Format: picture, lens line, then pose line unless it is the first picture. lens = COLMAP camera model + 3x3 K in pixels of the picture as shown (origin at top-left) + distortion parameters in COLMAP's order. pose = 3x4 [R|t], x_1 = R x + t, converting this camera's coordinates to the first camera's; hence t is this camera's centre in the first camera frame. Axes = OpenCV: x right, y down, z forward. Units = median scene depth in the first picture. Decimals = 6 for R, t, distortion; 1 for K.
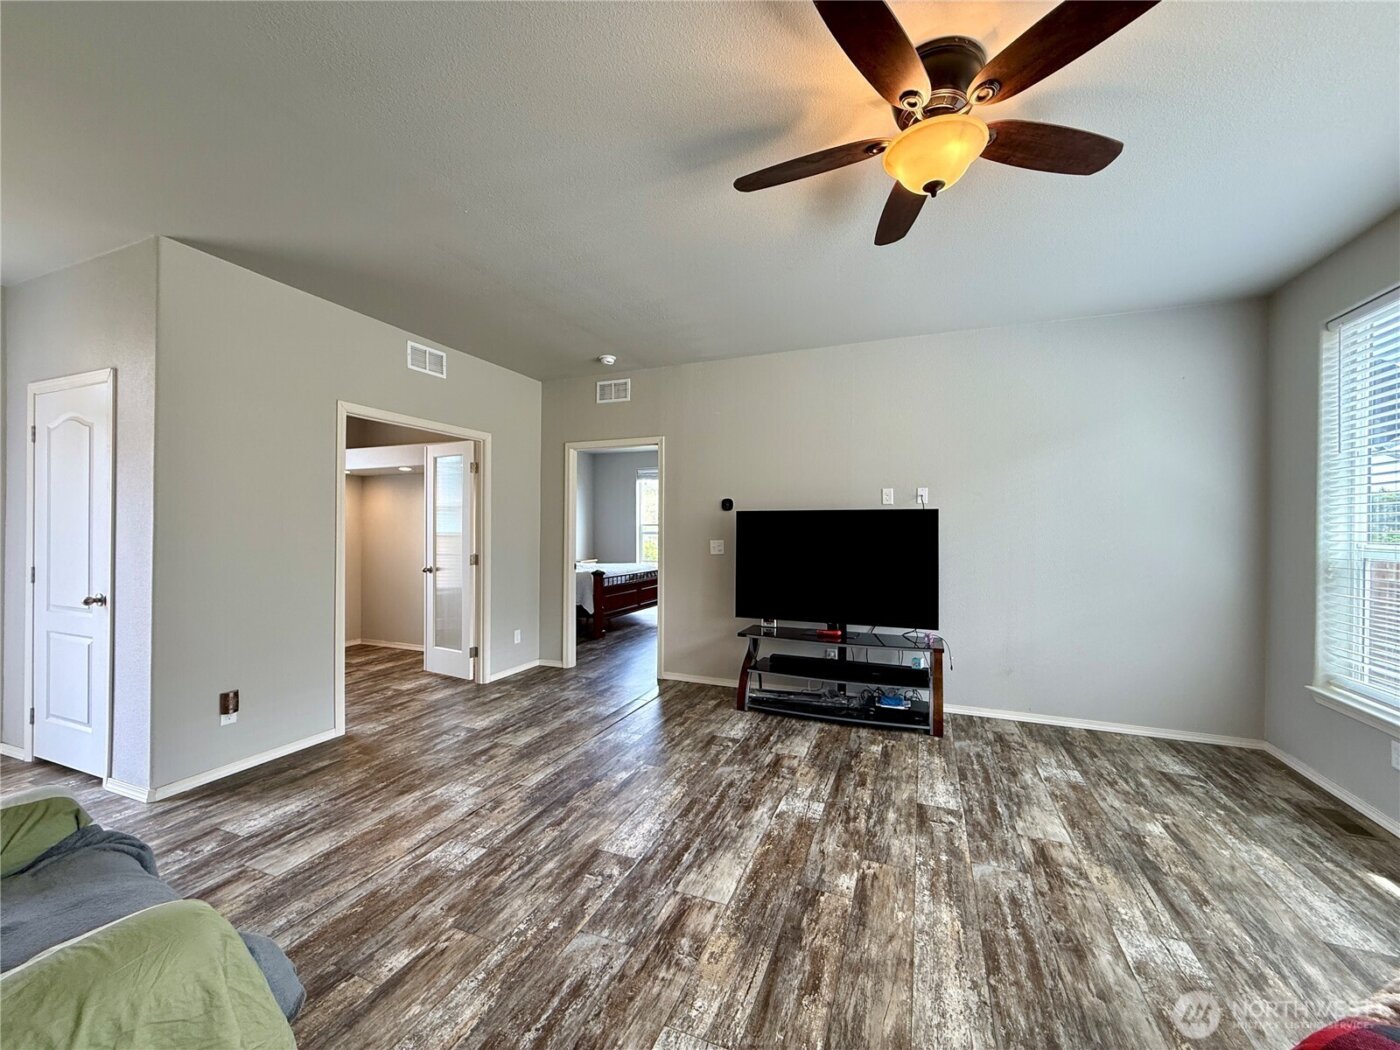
lens RADIAL K [[559.9, 0, 698.6], [0, 559.9, 529.3], [0, 0, 1]] dist [0.000134, -0.000126]
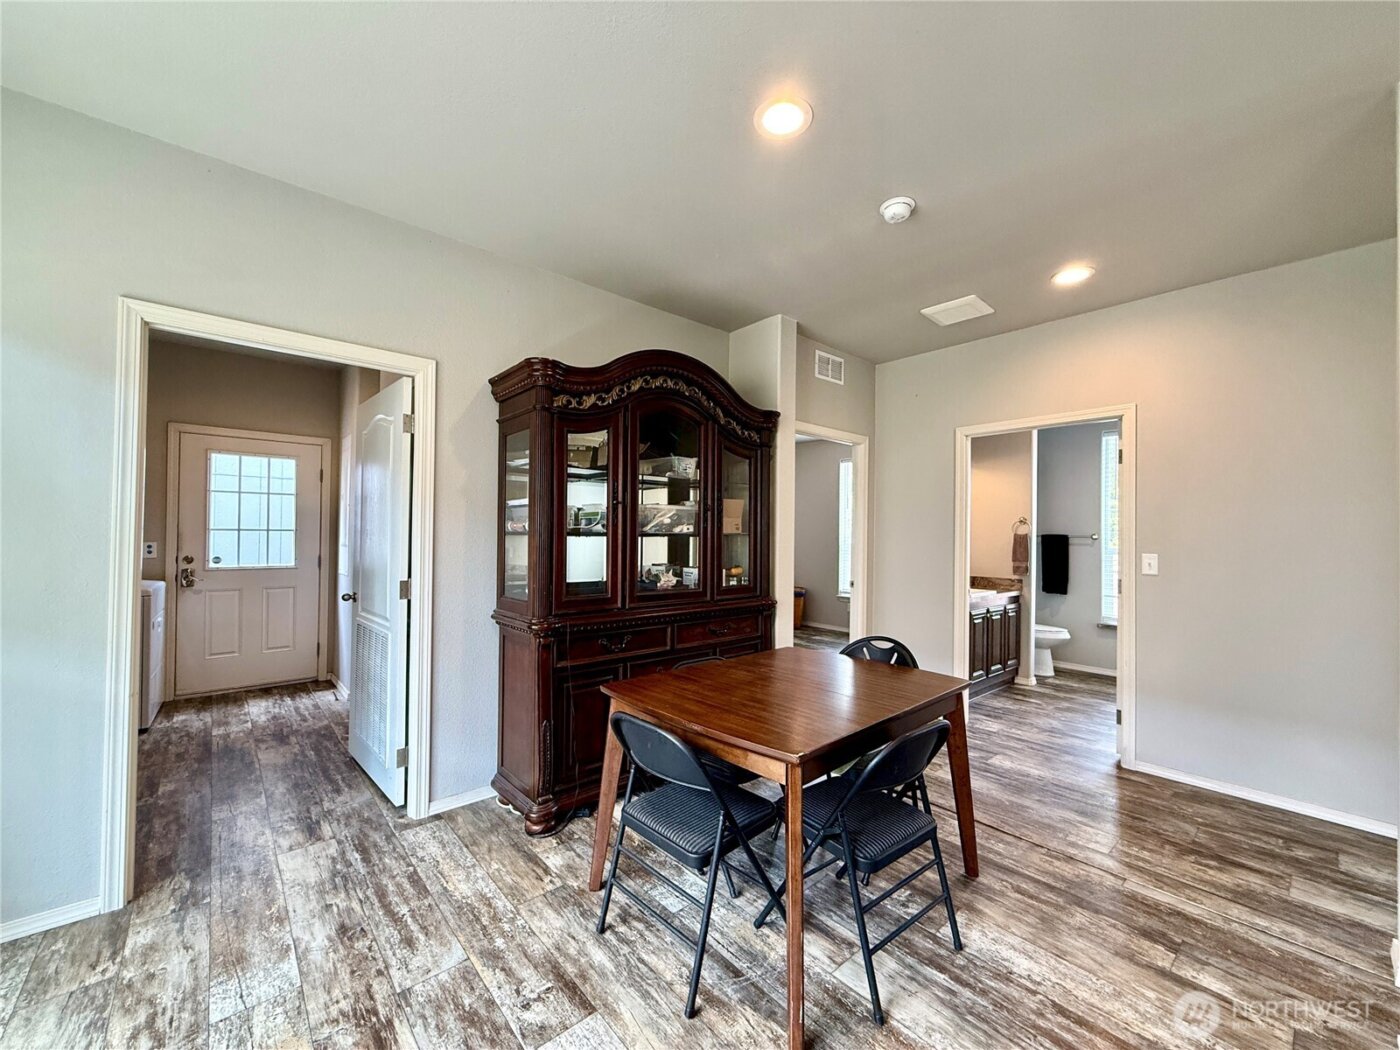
lens RADIAL K [[552.2, 0, 696.6], [0, 552.2, 537.3], [0, 0, 1]] dist [-0.001434, 0.000182]
pose [[-0.453465, -0.010340, -0.891214, 1.114592], [-0.015238, 0.999876, -0.003848, 0.002523], [0.891144, 0.011835, -0.453567, 1.749768]]
